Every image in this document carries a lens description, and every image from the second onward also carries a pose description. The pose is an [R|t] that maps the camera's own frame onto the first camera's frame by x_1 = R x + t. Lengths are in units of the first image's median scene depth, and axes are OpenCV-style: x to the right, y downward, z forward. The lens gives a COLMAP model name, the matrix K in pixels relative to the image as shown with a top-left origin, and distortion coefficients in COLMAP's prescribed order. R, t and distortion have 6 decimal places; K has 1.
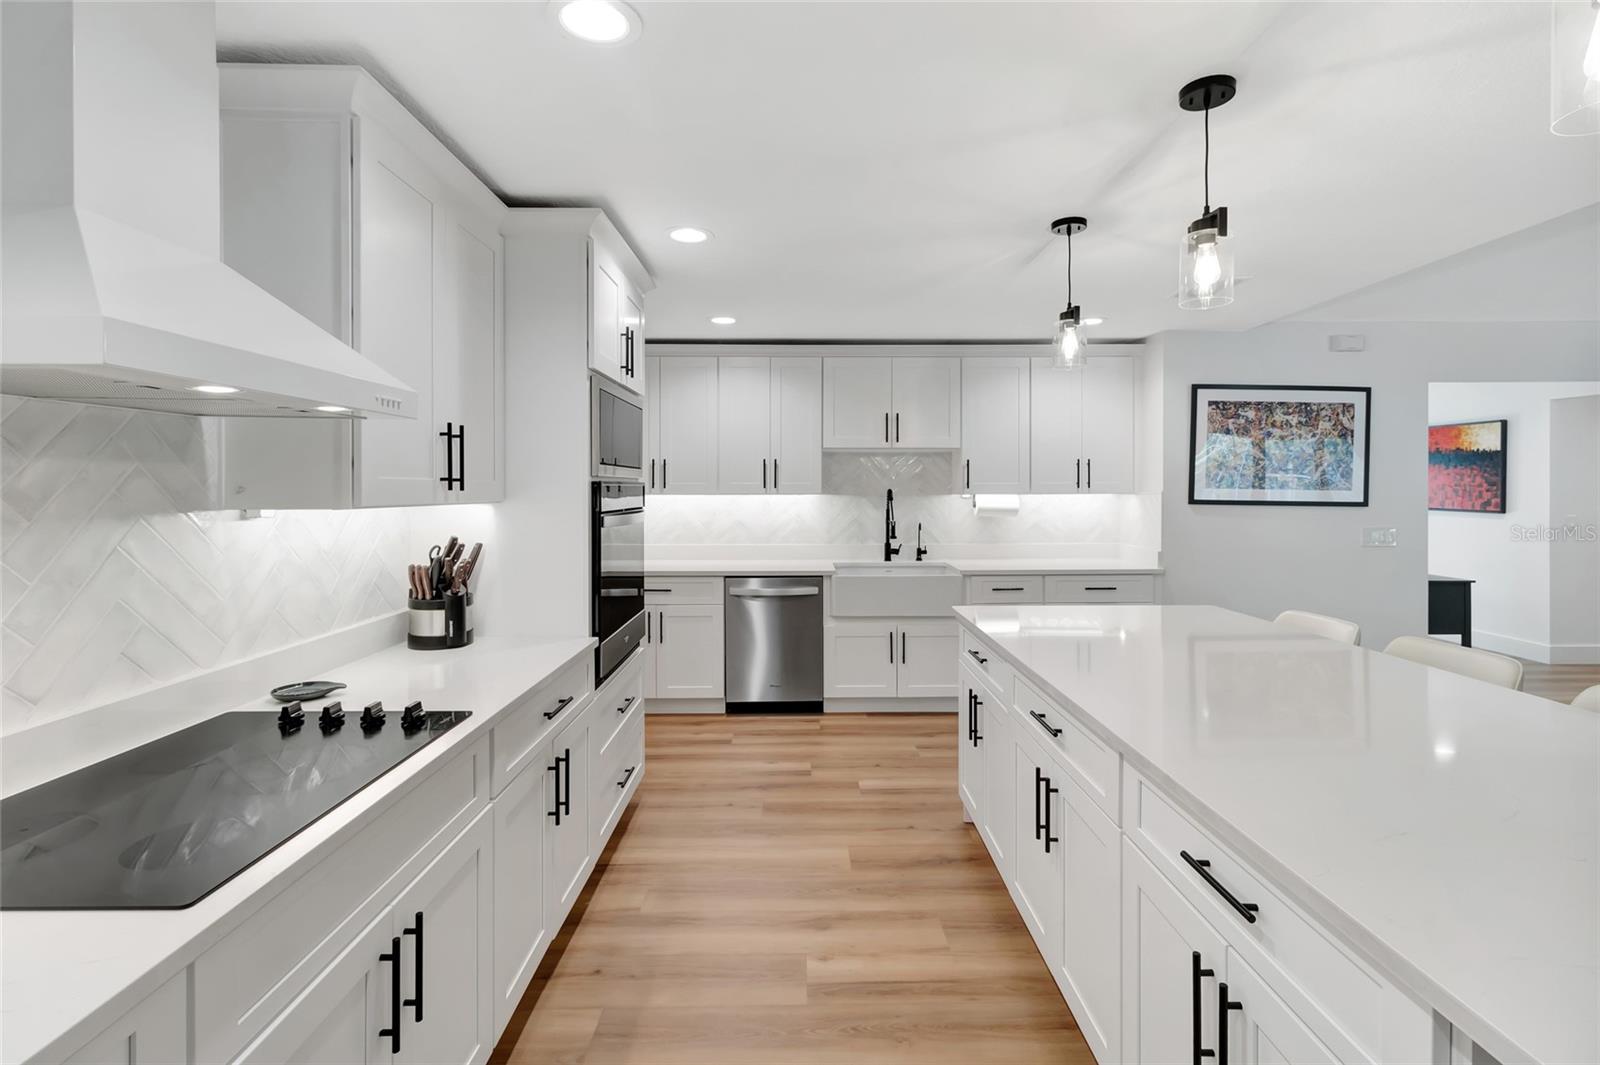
lens RADIAL K [[738.5, 0, 806.9], [0, 738.5, 487.5], [0, 0, 1]] dist [0.001161, -0.000208]
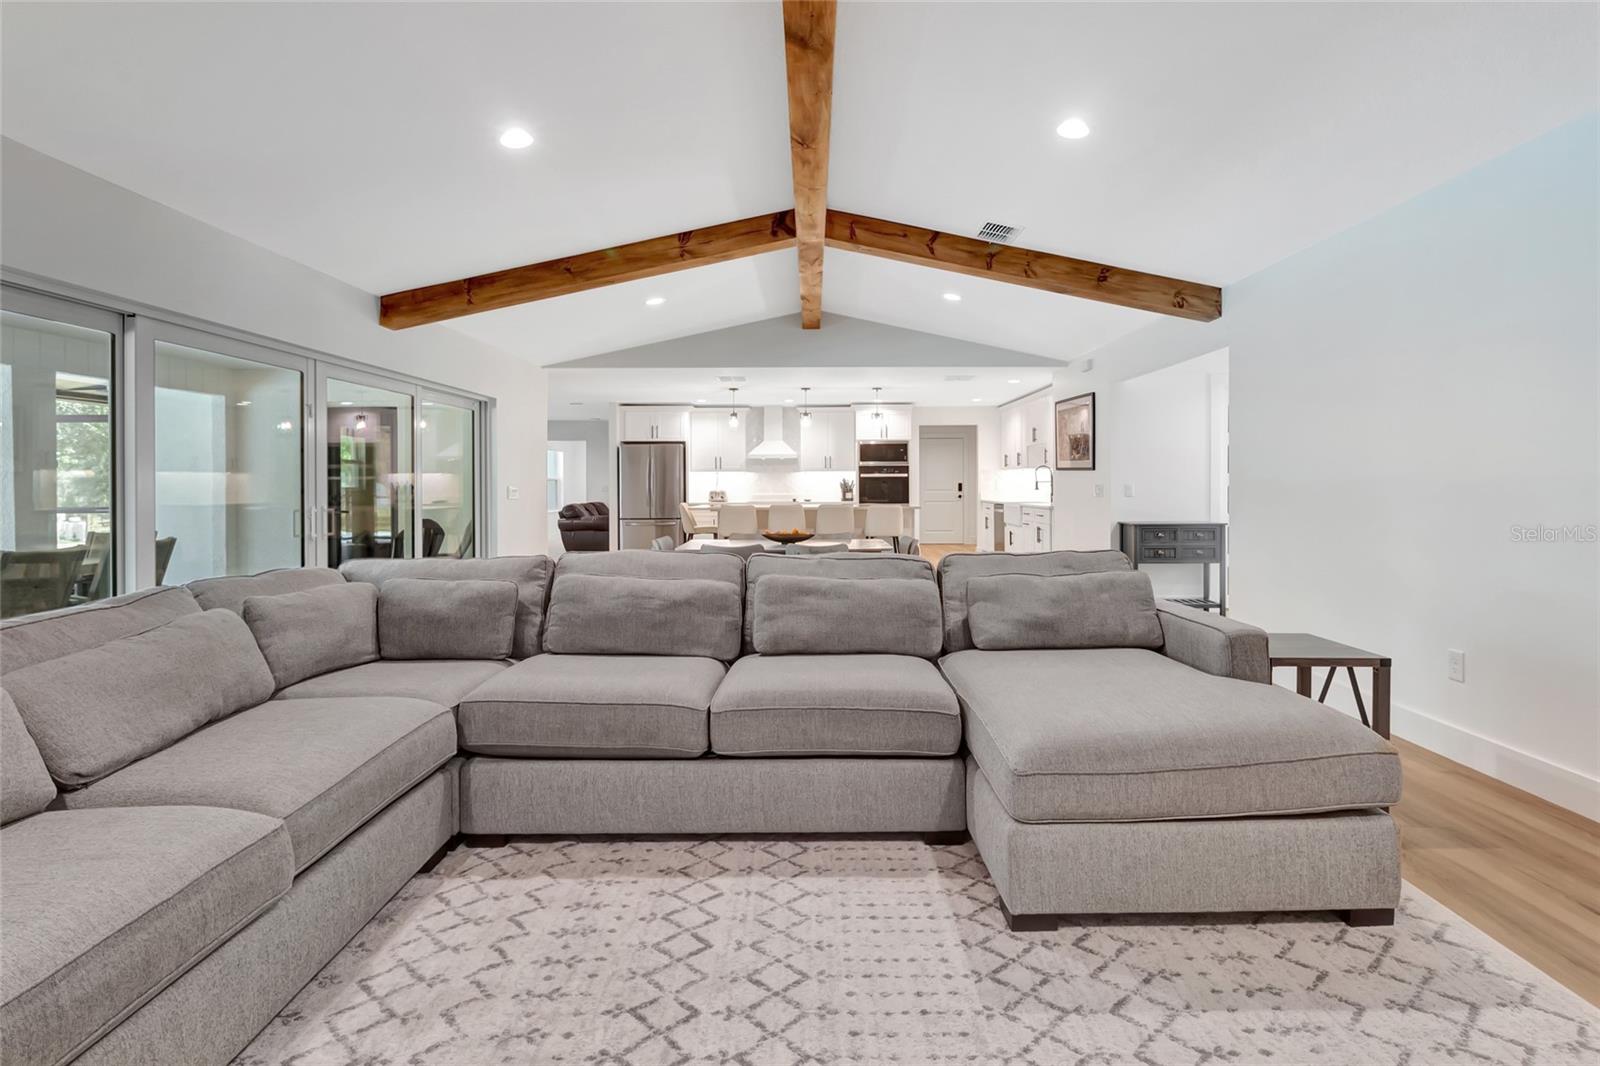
lens RADIAL K [[783.0, 0, 805.8], [0, 783.0, 493.0], [0, 0, 1]] dist [-0.000479, -0.000486]
pose [[-0.007565, 0.013251, -0.999884, 4.346620], [0.008892, 0.999874, 0.013183, 0.086986], [0.999932, -0.008791, -0.007682, 0.734150]]
